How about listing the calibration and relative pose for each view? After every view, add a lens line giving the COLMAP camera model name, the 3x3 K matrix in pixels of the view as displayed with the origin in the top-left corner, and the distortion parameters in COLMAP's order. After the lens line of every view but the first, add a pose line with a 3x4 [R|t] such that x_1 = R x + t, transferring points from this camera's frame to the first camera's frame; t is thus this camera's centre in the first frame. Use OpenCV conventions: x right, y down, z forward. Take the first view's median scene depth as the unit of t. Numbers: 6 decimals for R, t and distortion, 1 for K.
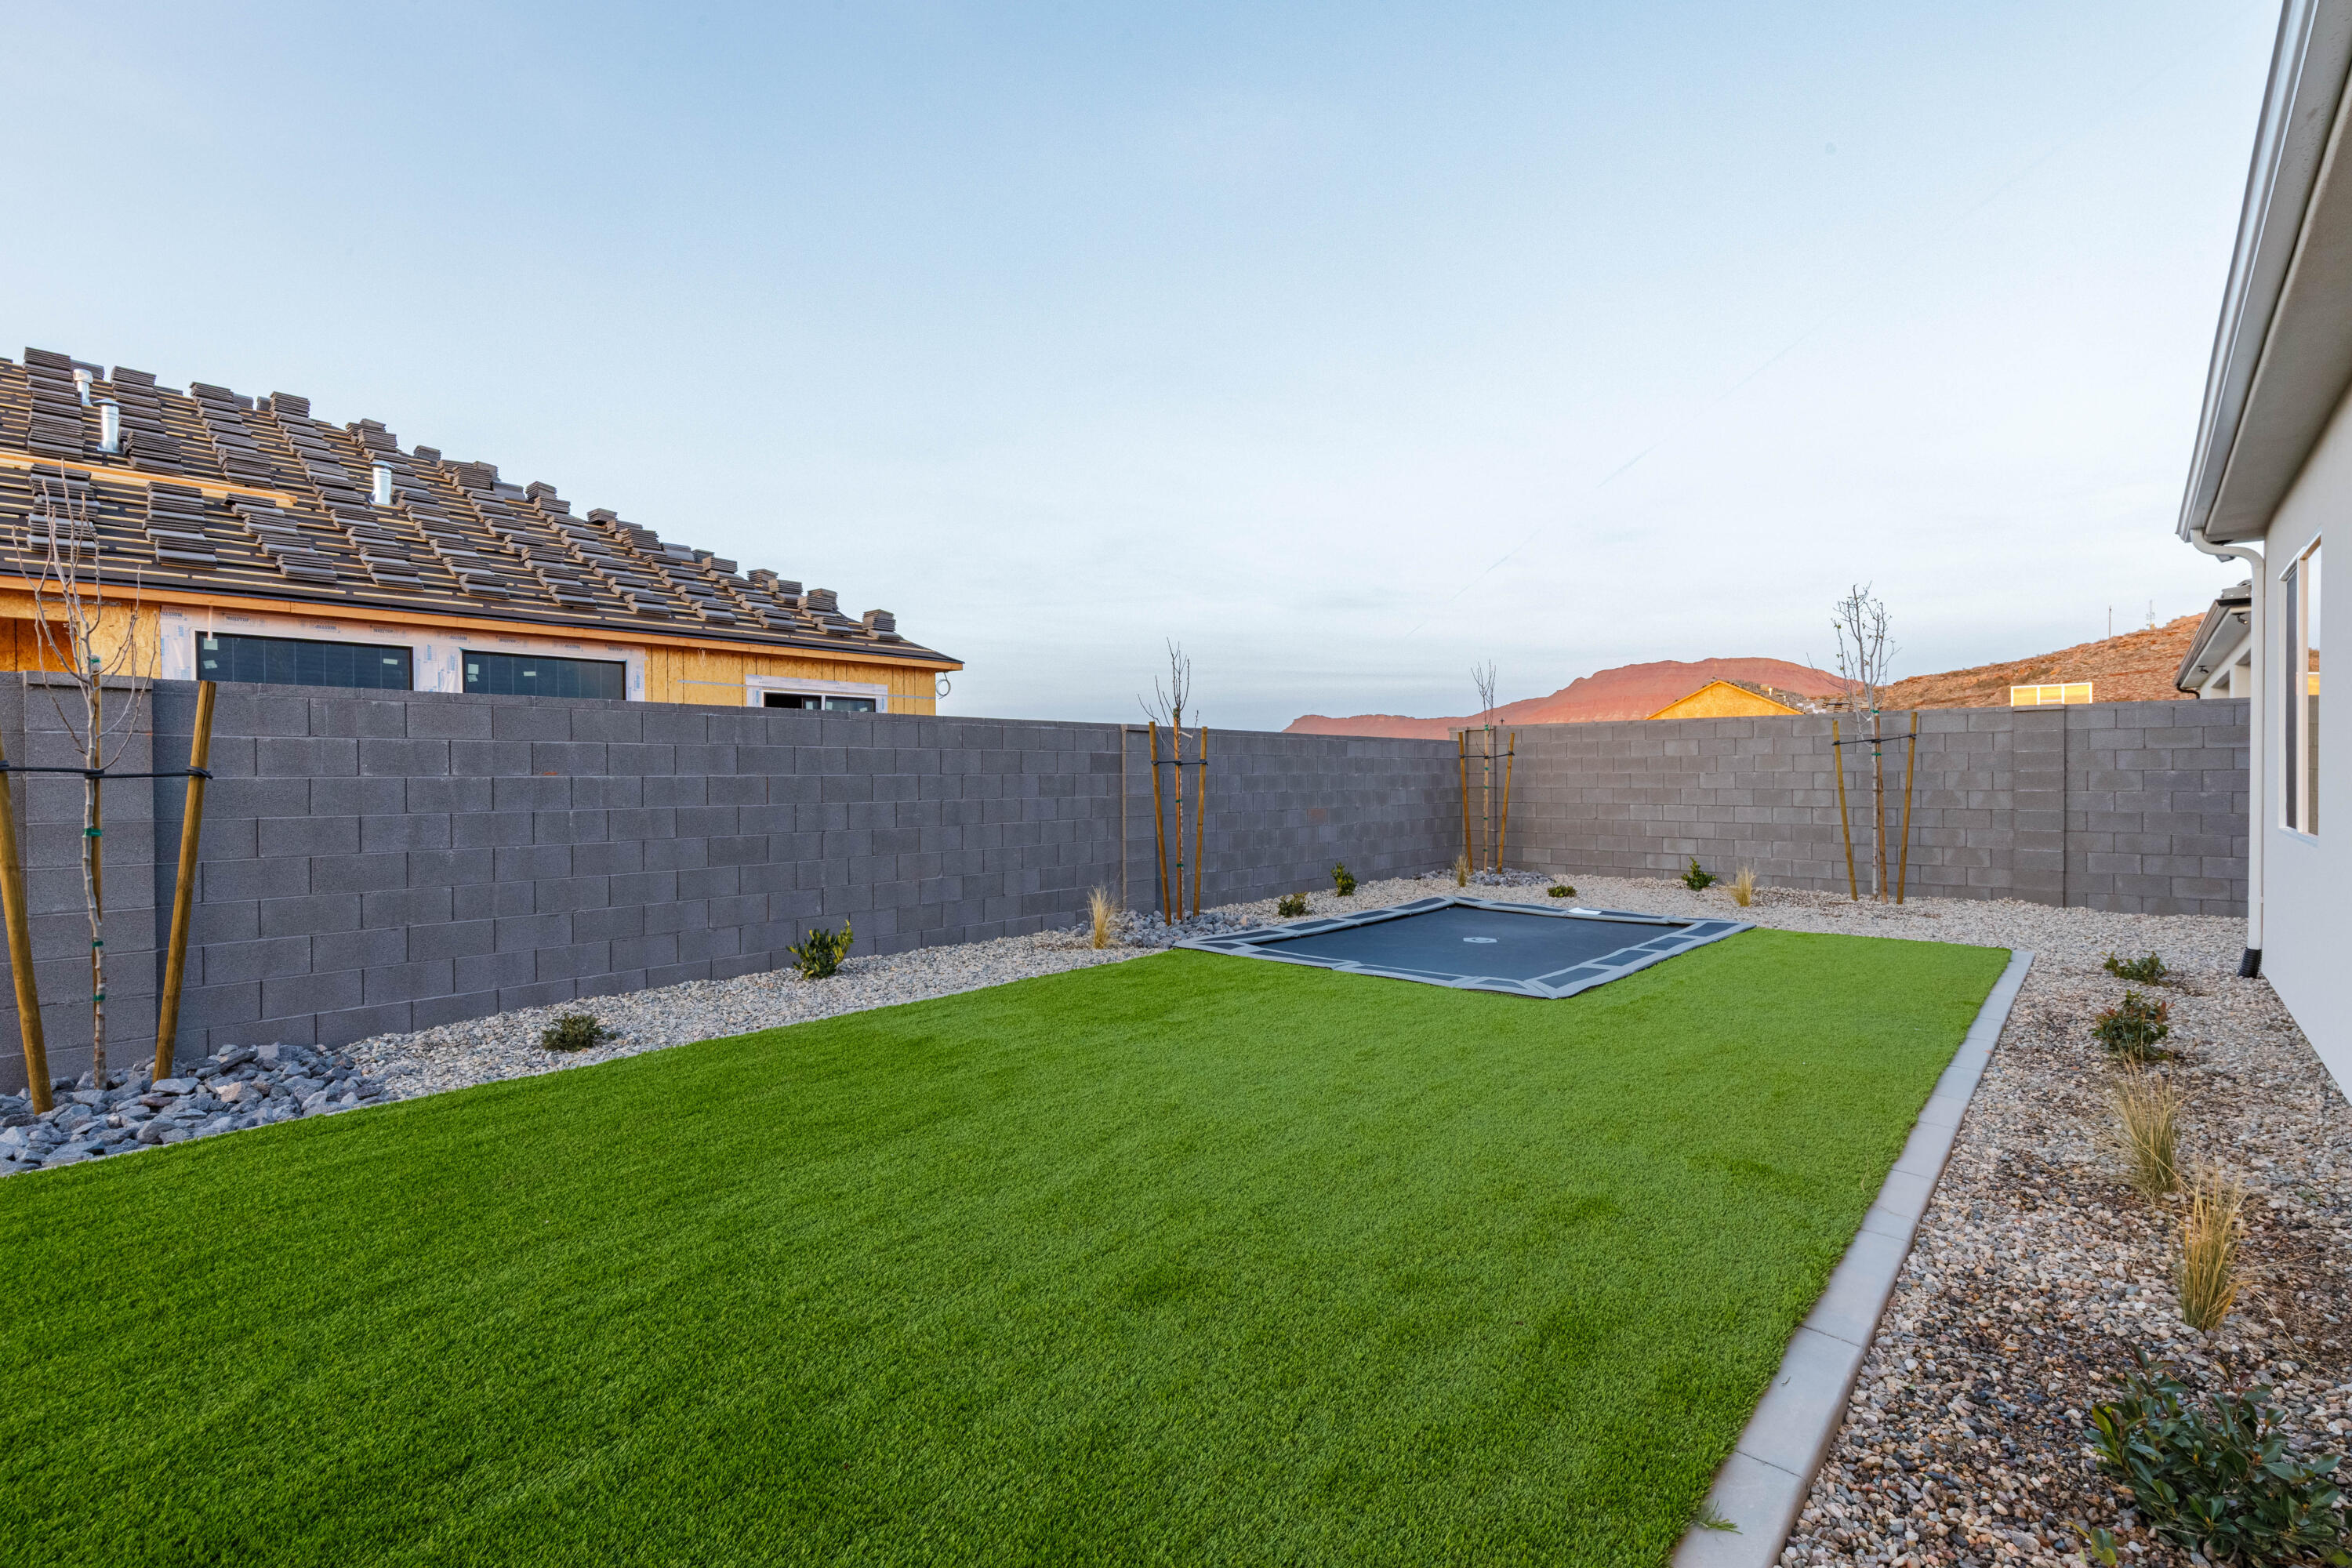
lens RADIAL K [[1045.6, 0, 1184.9], [0, 1045.6, 781.2], [0, 0, 1]] dist [0.005005, -0.001181]
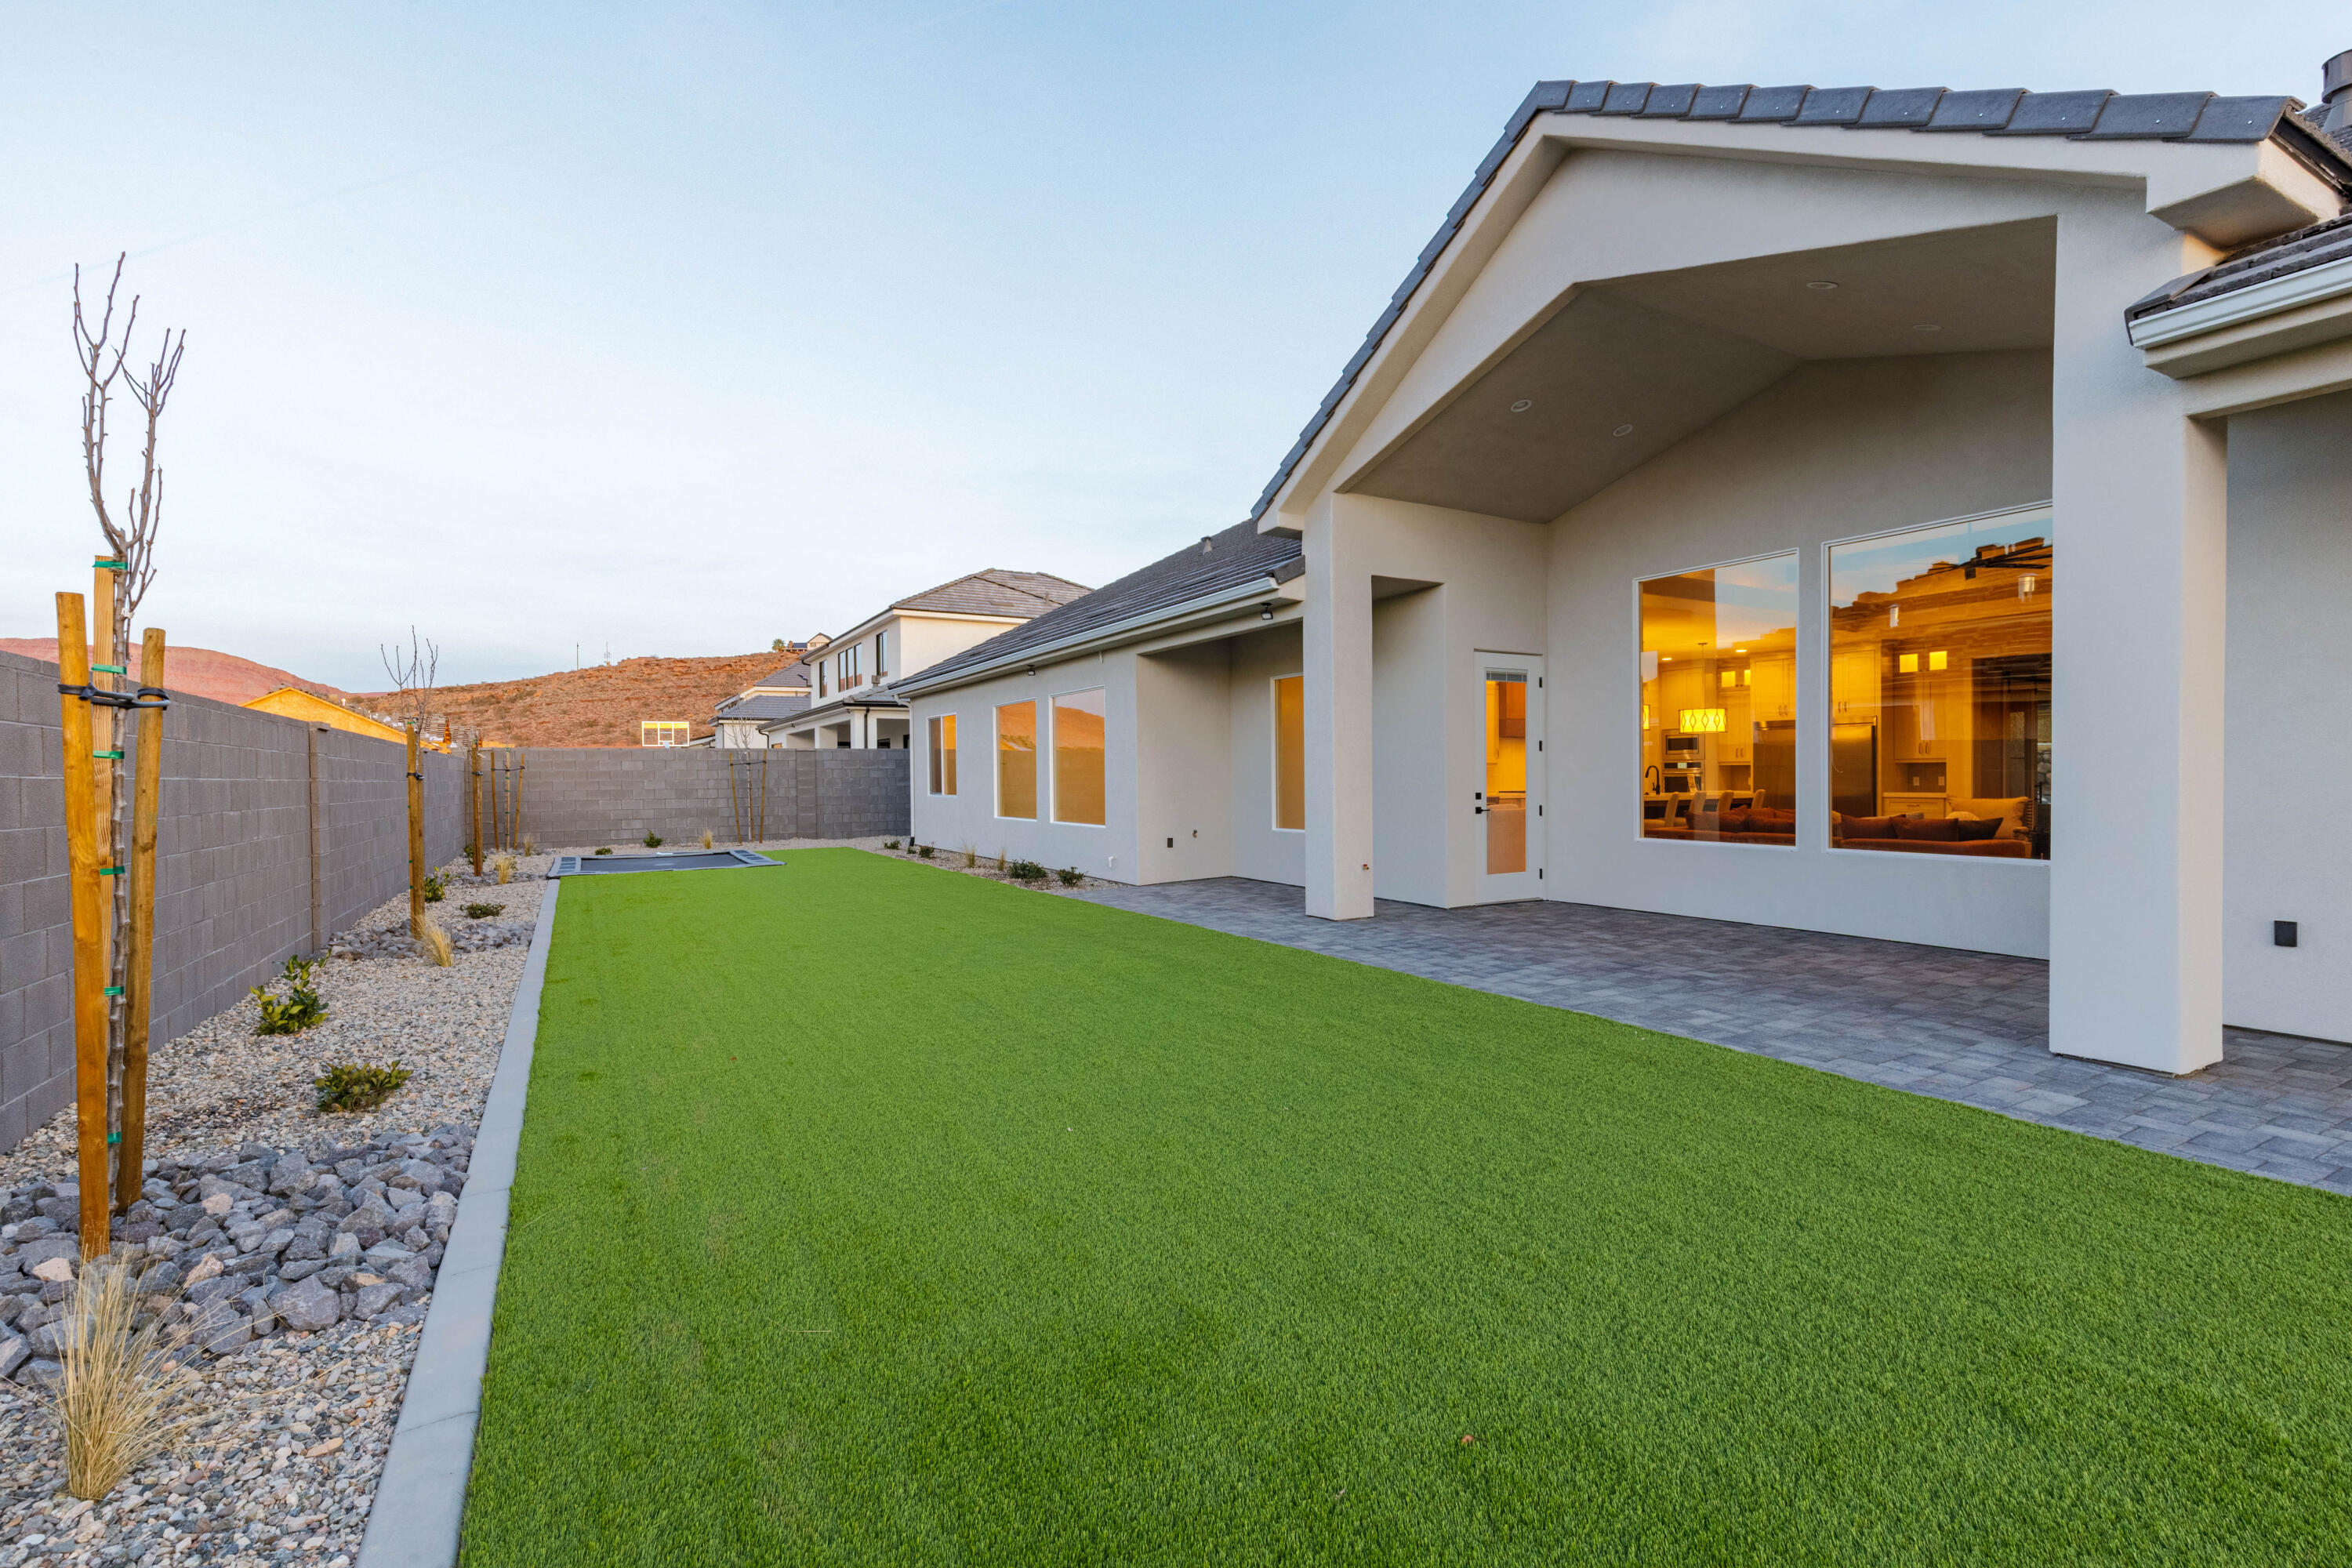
lens RADIAL K [[1045.6, 0, 1184.9], [0, 1045.6, 781.2], [0, 0, 1]] dist [0.005005, -0.001181]
pose [[0.307358, -0.003898, 0.951586, -0.838826], [0.014640, 0.999893, -0.000633, 0.007416], [-0.951481, 0.014126, 0.307382, -0.348693]]
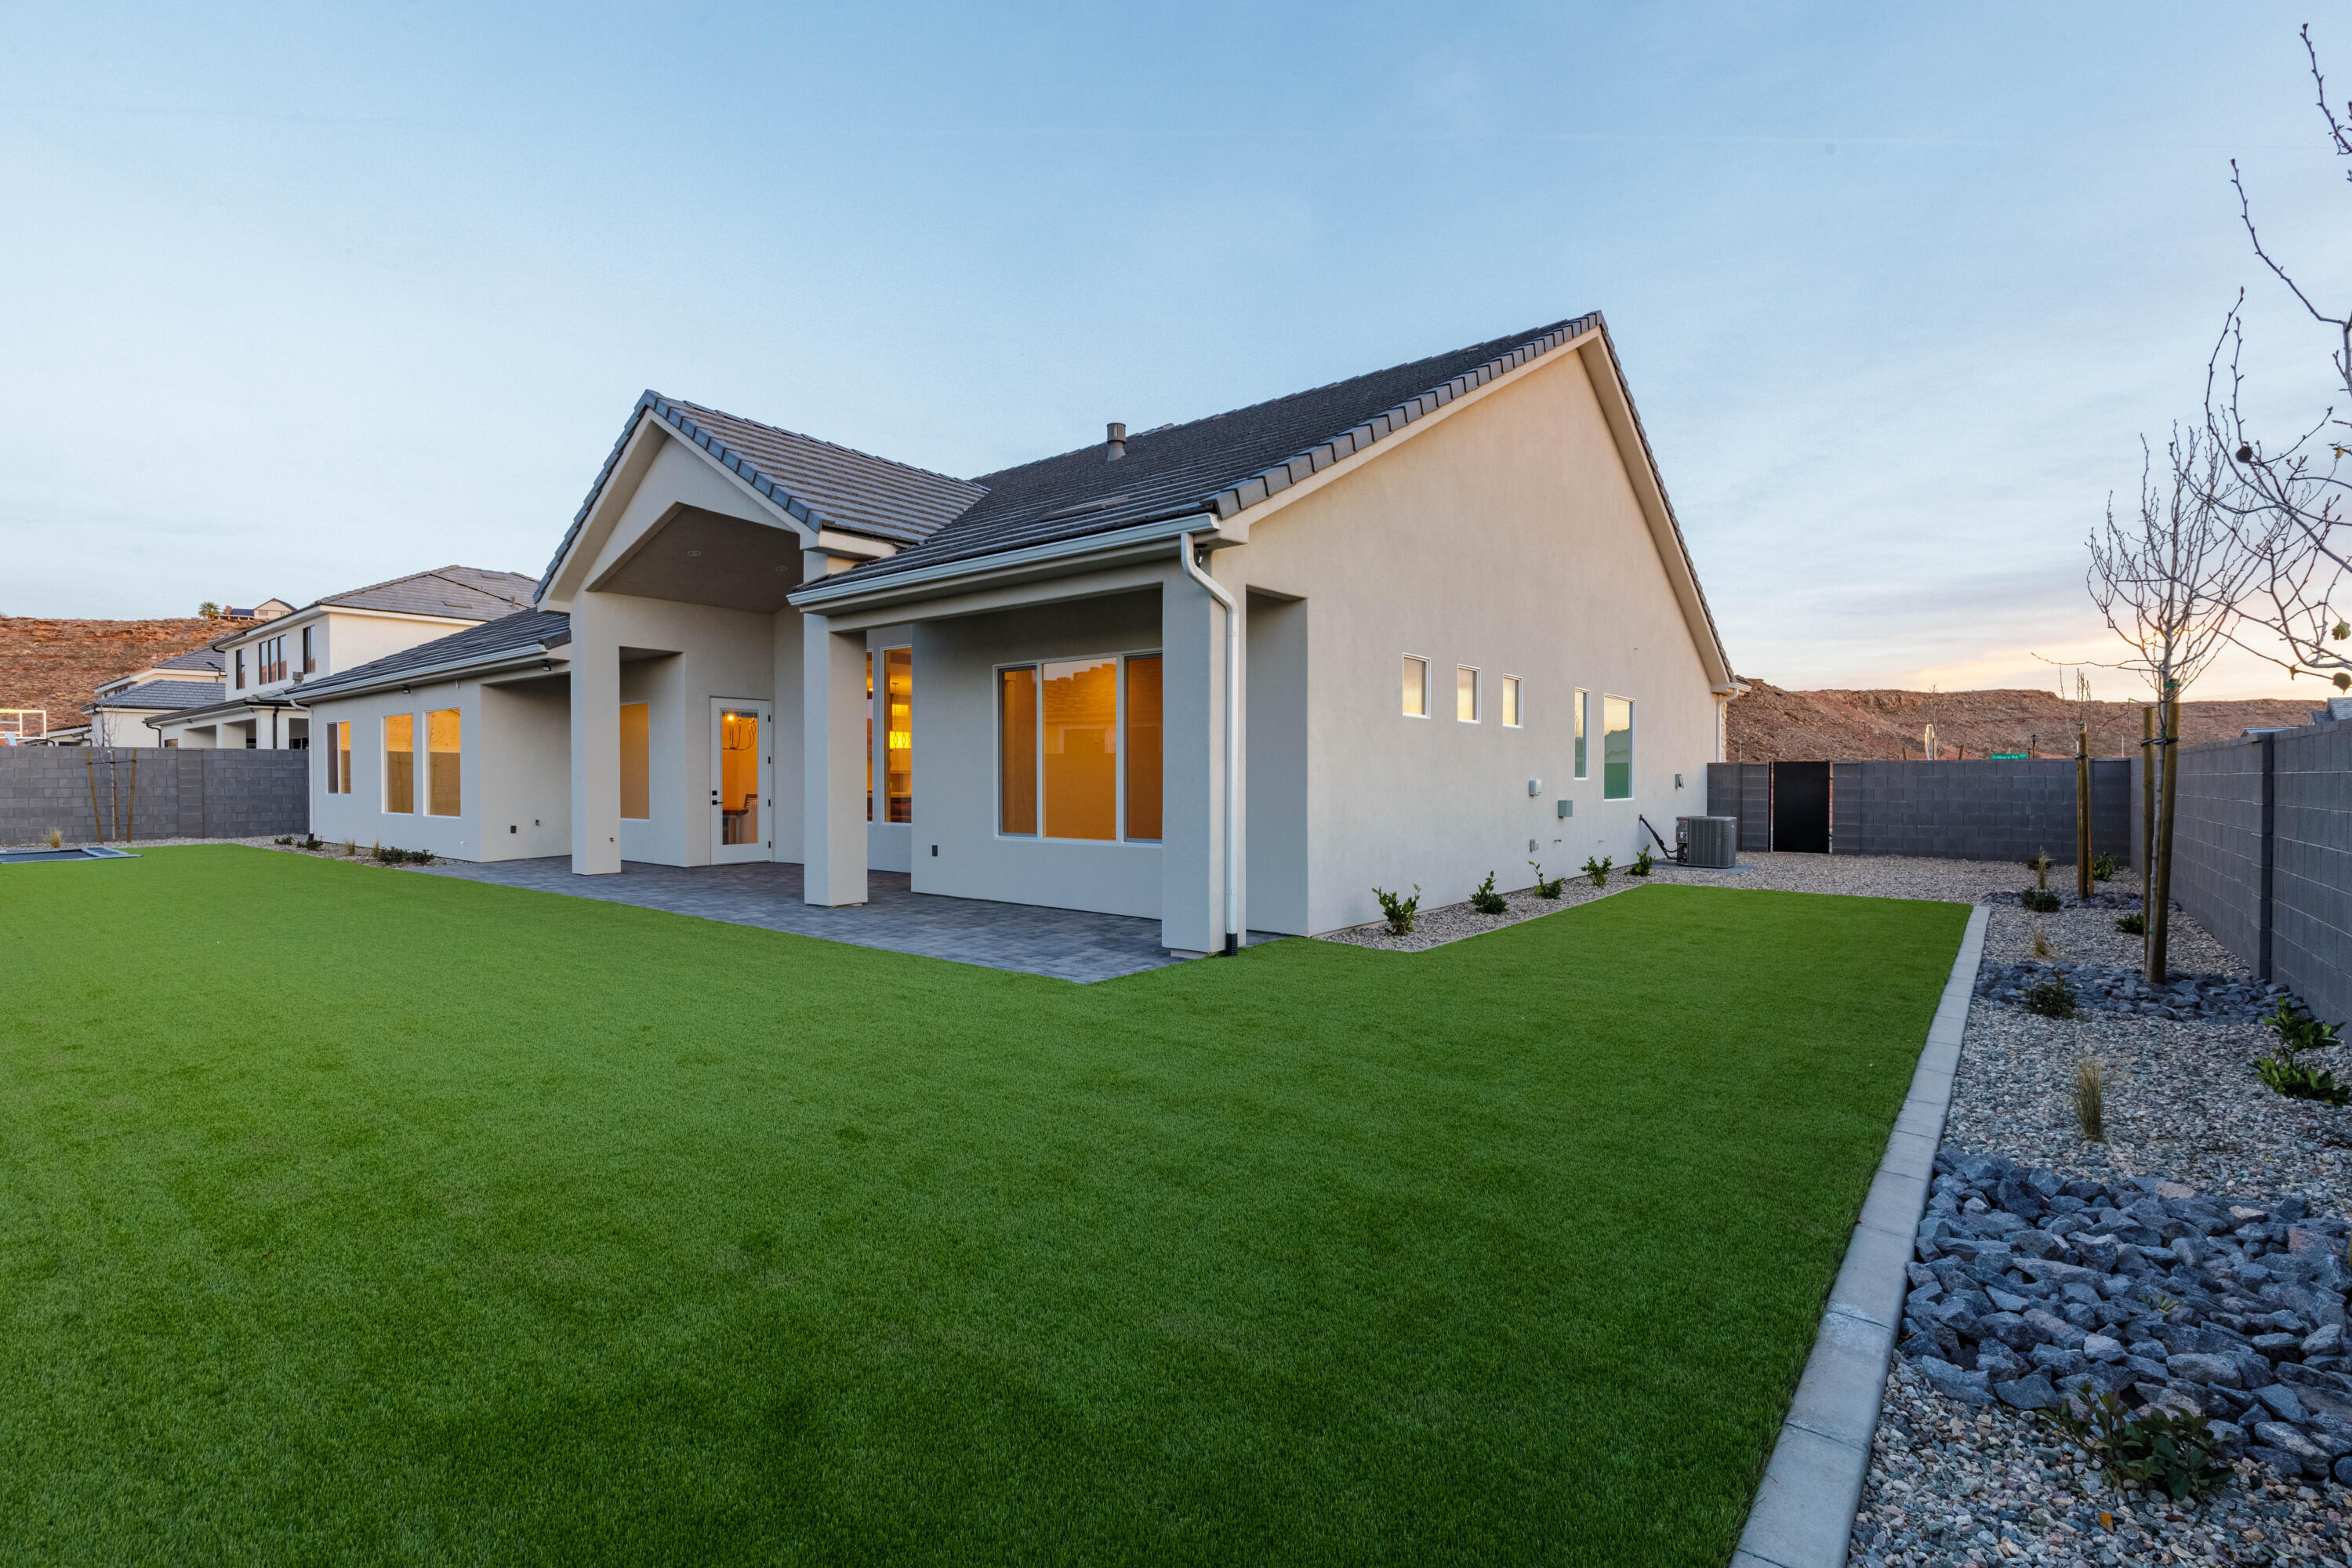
lens RADIAL K [[1045.6, 0, 1184.9], [0, 1045.6, 781.2], [0, 0, 1]] dist [0.005005, -0.001181]
pose [[-0.064142, -0.001236, 0.997940, -1.238187], [0.009460, 0.999954, 0.001846, 0.010741], [-0.997896, 0.009559, -0.064127, -0.767659]]
